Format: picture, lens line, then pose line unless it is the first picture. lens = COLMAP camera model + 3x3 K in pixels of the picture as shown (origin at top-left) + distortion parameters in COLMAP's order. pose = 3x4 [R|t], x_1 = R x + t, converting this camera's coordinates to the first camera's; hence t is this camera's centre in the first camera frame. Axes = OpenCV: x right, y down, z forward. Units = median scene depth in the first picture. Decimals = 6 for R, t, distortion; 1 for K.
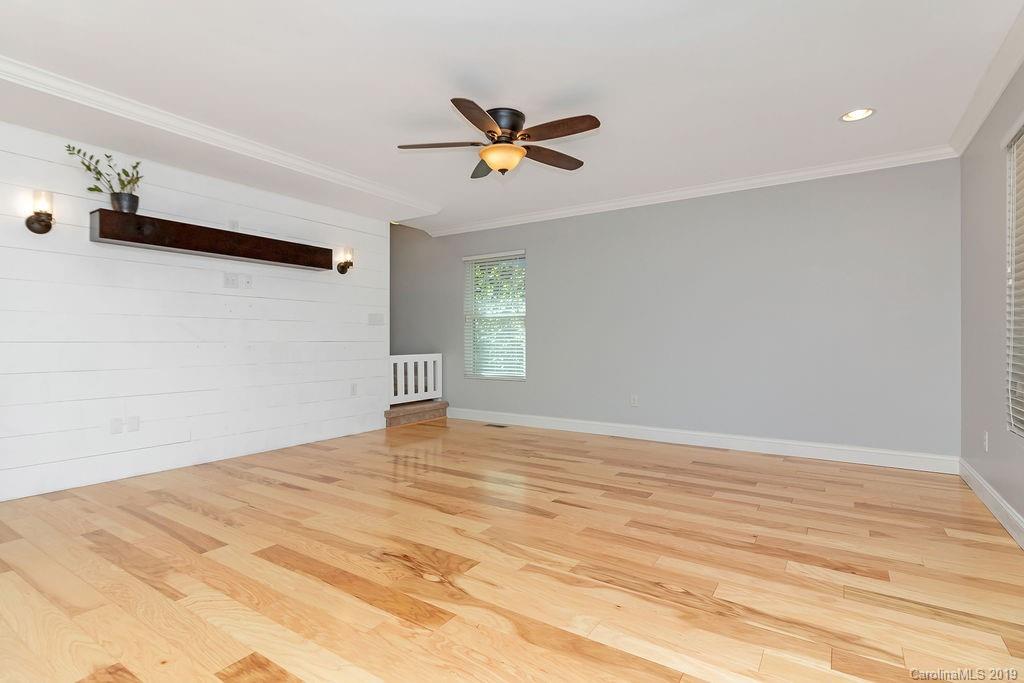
lens RADIAL K [[496.1, 0, 505.0], [0, 496.1, 336.1], [0, 0, 1]] dist [-0.000221, -0.000015]
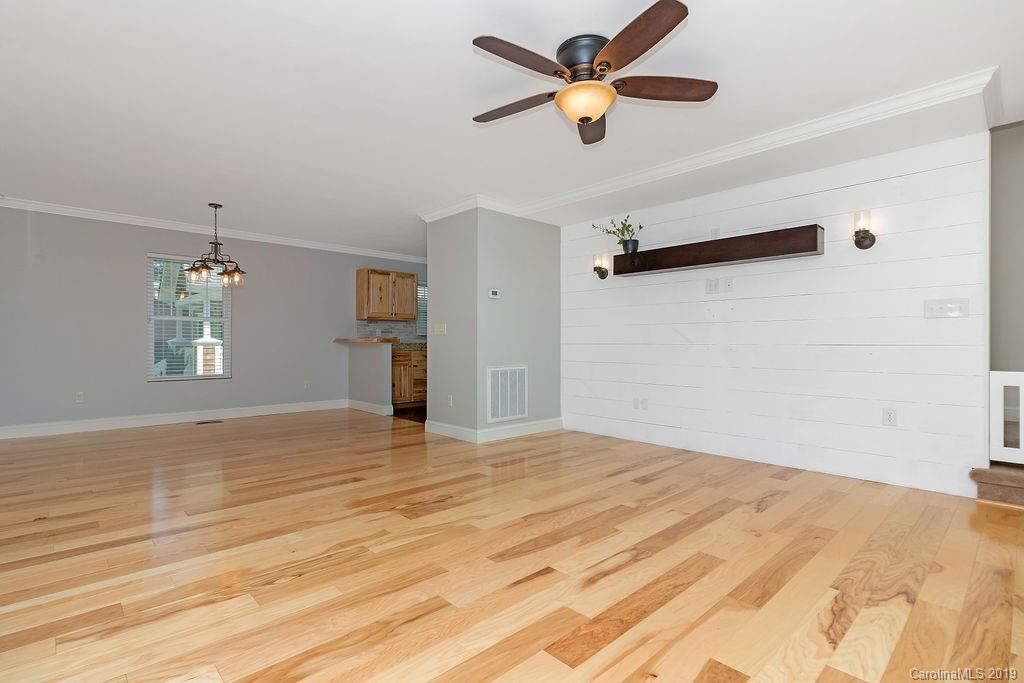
lens RADIAL K [[528.7, 0, 512.0], [0, 528.7, 341.5], [0, 0, 1]] dist [0.001188, -0.000018]
pose [[-0.250423, -0.003076, -0.968132, 0.854713], [0.005910, 0.999971, -0.004706, 0.010754], [0.968119, -0.006900, -0.250397, 1.149753]]
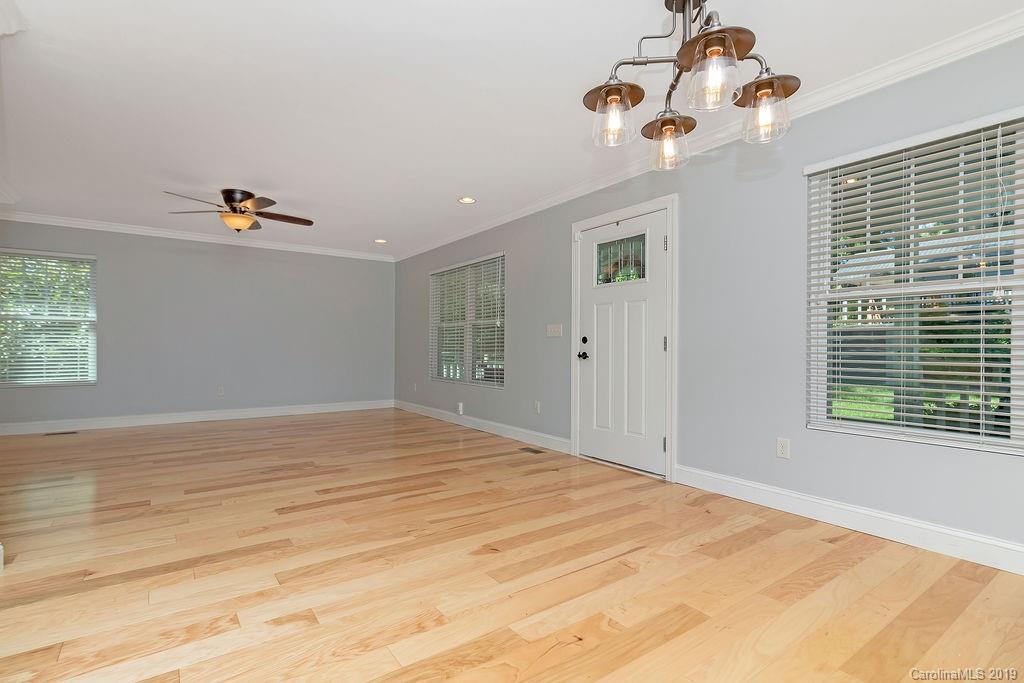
lens RADIAL K [[467.0, 0, 512.0], [0, 467.0, 341.5], [0, 0, 1]] dist [0.000143, 0.000326]
pose [[0.344890, 0.011851, 0.938568, -1.080904], [-0.011115, 0.999902, -0.008541, 0.000169], [-0.938577, -0.007486, 0.344988, -0.252169]]
